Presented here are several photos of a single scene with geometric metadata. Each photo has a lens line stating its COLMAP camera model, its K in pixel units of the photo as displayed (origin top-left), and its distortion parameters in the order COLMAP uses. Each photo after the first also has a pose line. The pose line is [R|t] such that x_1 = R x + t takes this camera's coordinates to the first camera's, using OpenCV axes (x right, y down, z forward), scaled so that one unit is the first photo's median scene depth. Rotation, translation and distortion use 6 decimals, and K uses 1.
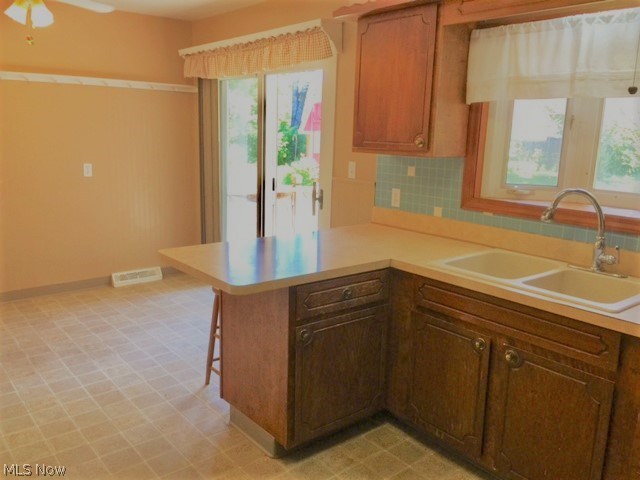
lens RADIAL K [[544.4, 0, 319.3], [0, 544.4, 235.3], [0, 0, 1]] dist [0.088562, -0.114907]
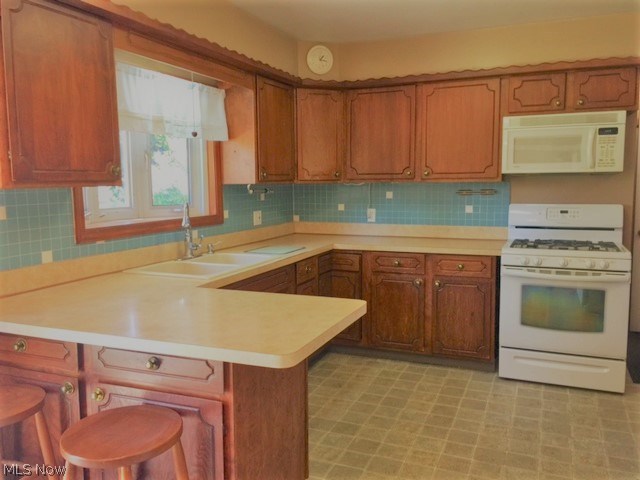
lens RADIAL K [[544.4, 0, 319.3], [0, 544.4, 235.3], [0, 0, 1]] dist [0.088562, -0.114907]
pose [[-0.475726, -0.113488, 0.872241, -0.777827], [0.163894, 0.962838, 0.214665, -0.210141], [-0.864189, 0.245077, -0.439447, 1.159844]]
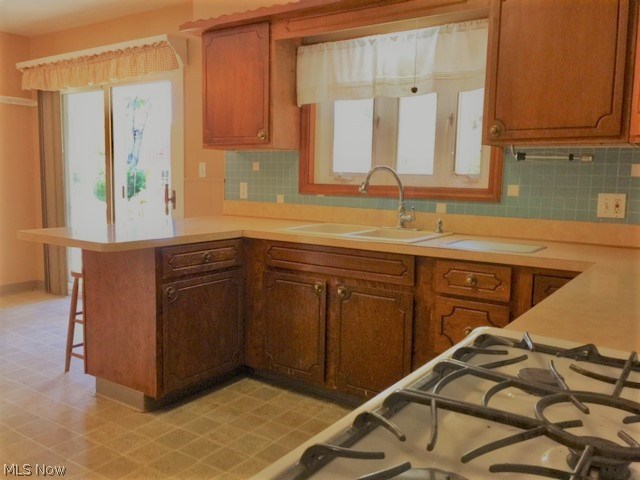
lens RADIAL K [[544.4, 0, 319.3], [0, 544.4, 235.3], [0, 0, 1]] dist [0.088562, -0.114907]
pose [[0.959379, -0.038909, 0.279425, -0.037638], [0.060145, 0.995882, -0.067831, 0.137790], [-0.275635, 0.081882, 0.957769, -0.157197]]
